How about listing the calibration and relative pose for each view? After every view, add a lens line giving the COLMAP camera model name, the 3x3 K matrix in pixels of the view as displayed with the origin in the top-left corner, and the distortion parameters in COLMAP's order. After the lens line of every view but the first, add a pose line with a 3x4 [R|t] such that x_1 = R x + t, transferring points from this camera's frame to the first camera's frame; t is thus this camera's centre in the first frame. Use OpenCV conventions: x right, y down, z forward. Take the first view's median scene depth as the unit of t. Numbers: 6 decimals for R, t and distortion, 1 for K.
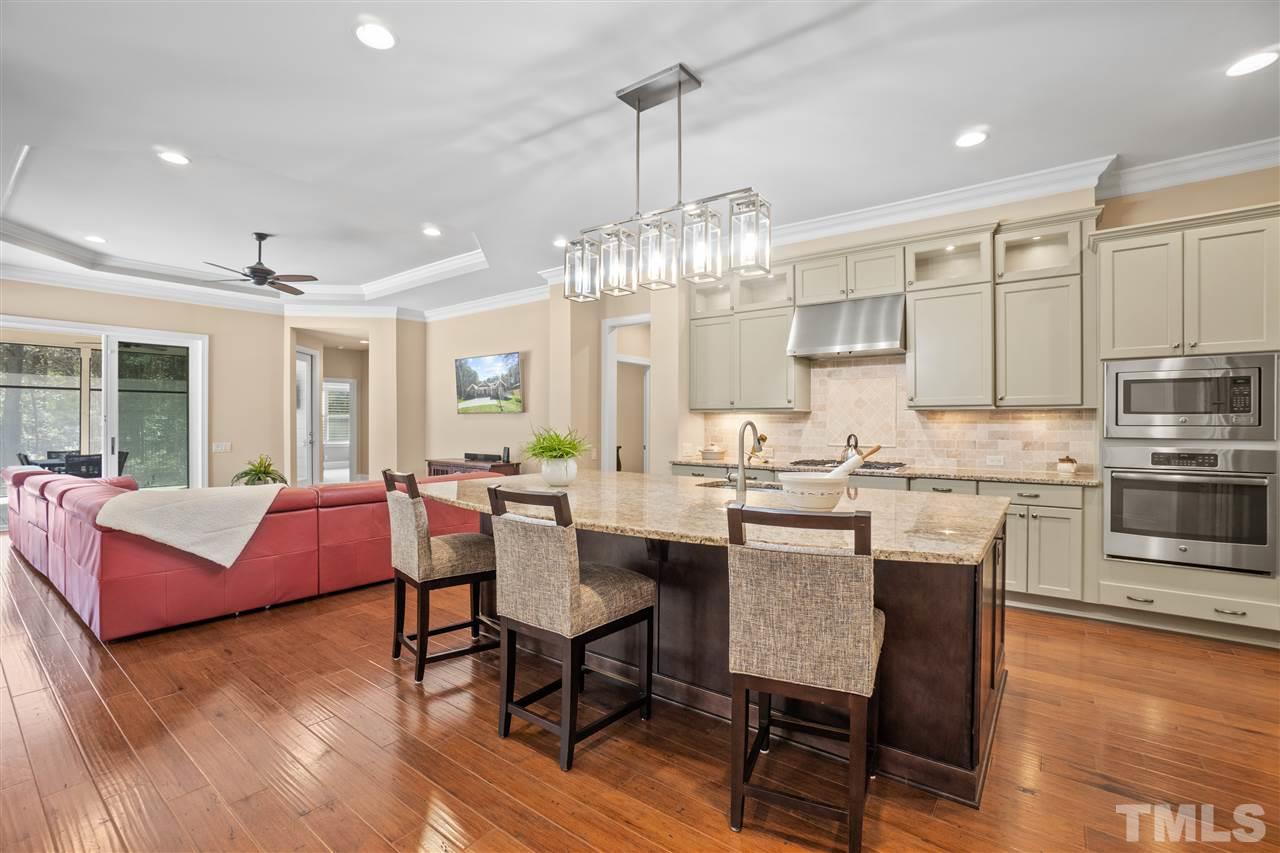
lens RADIAL K [[564.0, 0, 634.6], [0, 564.0, 419.6], [0, 0, 1]] dist [-0.049564, 0.000171]
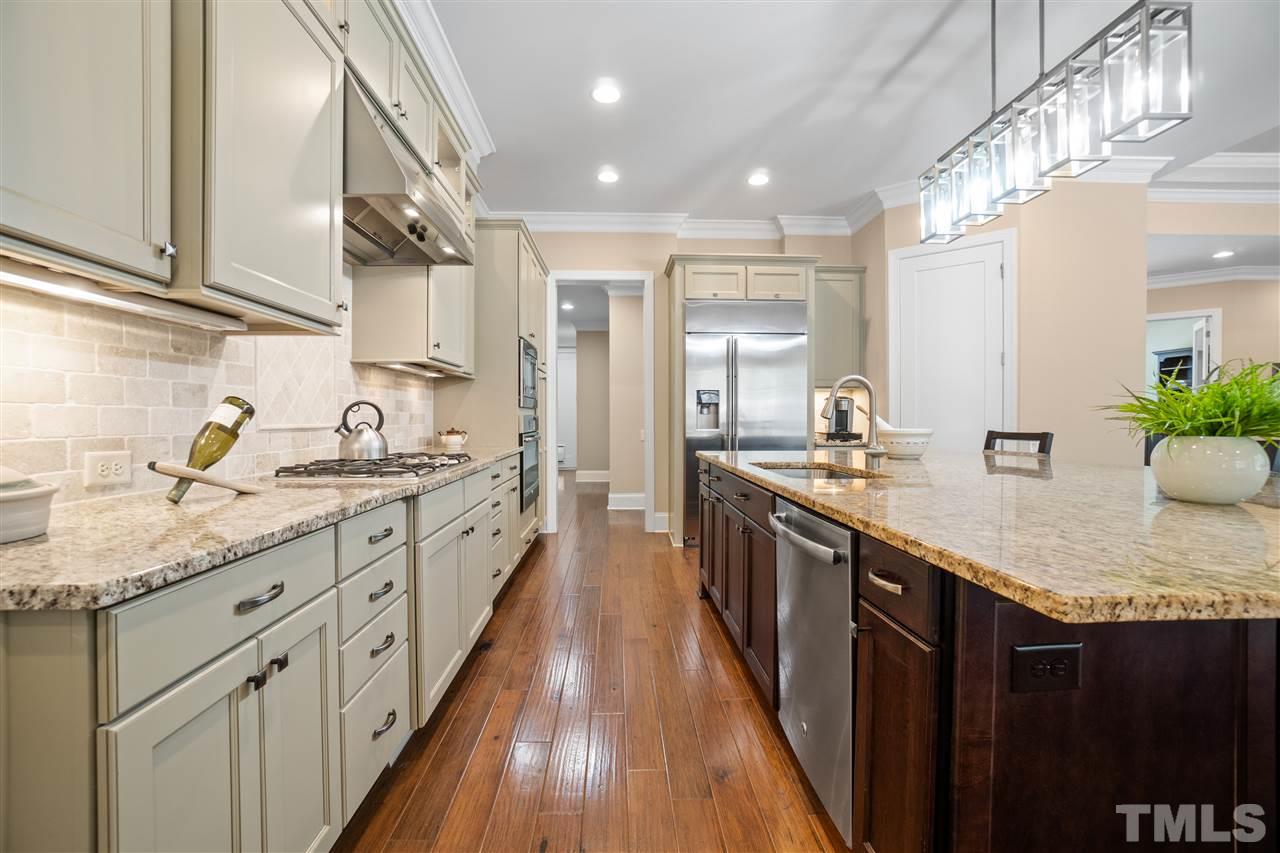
lens RADIAL K [[564.0, 0, 634.6], [0, 564.0, 419.6], [0, 0, 1]] dist [-0.049564, 0.000171]
pose [[-0.633855, 0.000536, 0.773452, -0.116916], [0.006553, 0.999968, 0.004676, 0.040006], [-0.773424, 0.008032, -0.633838, 1.073103]]
